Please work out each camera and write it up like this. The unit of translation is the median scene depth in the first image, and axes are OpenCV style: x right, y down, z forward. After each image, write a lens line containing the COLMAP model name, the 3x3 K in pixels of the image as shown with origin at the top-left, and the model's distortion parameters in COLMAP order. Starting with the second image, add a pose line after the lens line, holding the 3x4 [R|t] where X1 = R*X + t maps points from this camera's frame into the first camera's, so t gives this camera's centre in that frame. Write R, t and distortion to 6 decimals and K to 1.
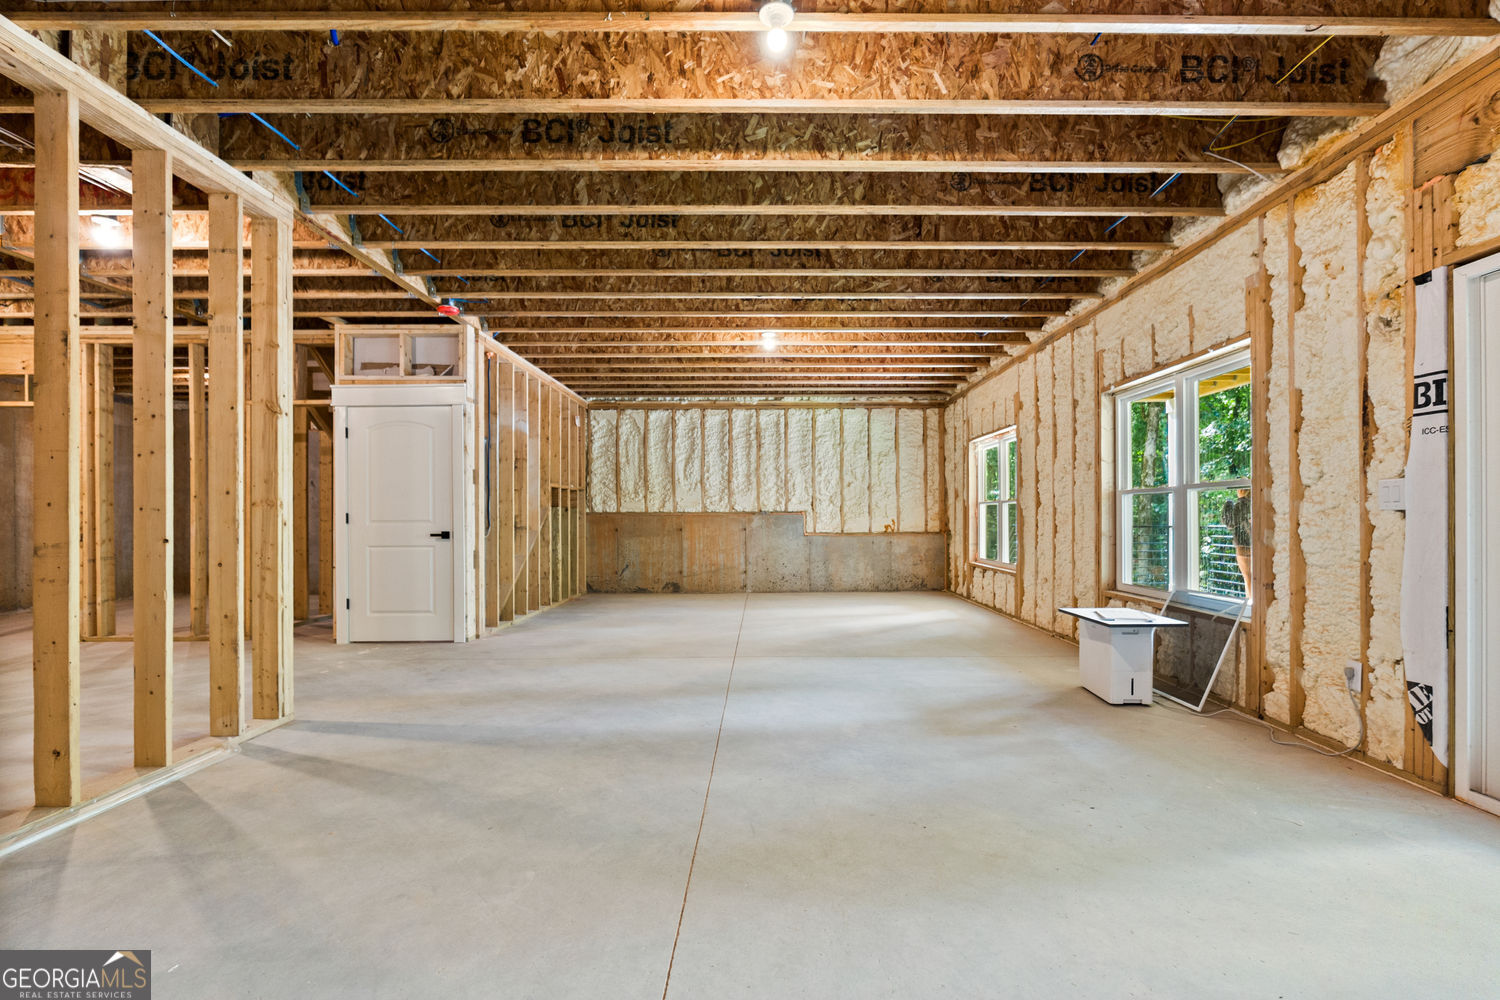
lens RADIAL K [[695.0, 0, 757.9], [0, 695.0, 523.7], [0, 0, 1]] dist [-0.007277, 0.001532]
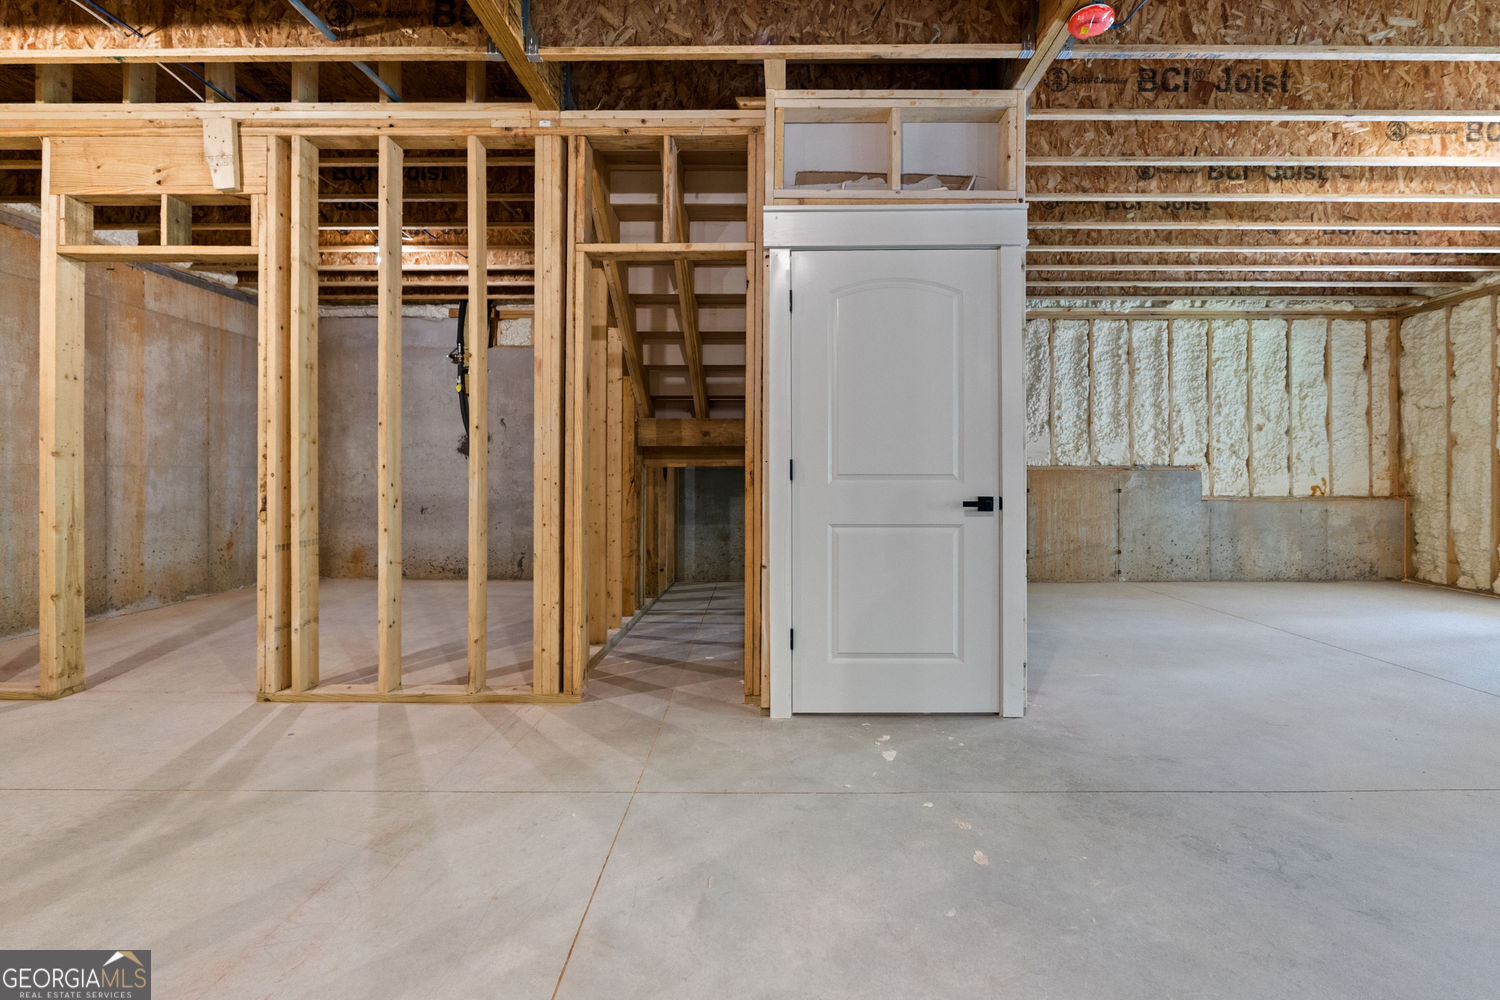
lens RADIAL K [[695.0, 0, 757.1], [0, 695.0, 480.2], [0, 0, 1]] dist [-0.007277, 0.001532]
pose [[0.999784, 0.005947, -0.019925, -0.361851], [-0.005968, 0.999982, -0.000987, 0.000248], [0.019919, 0.001105, 0.999801, 0.292440]]
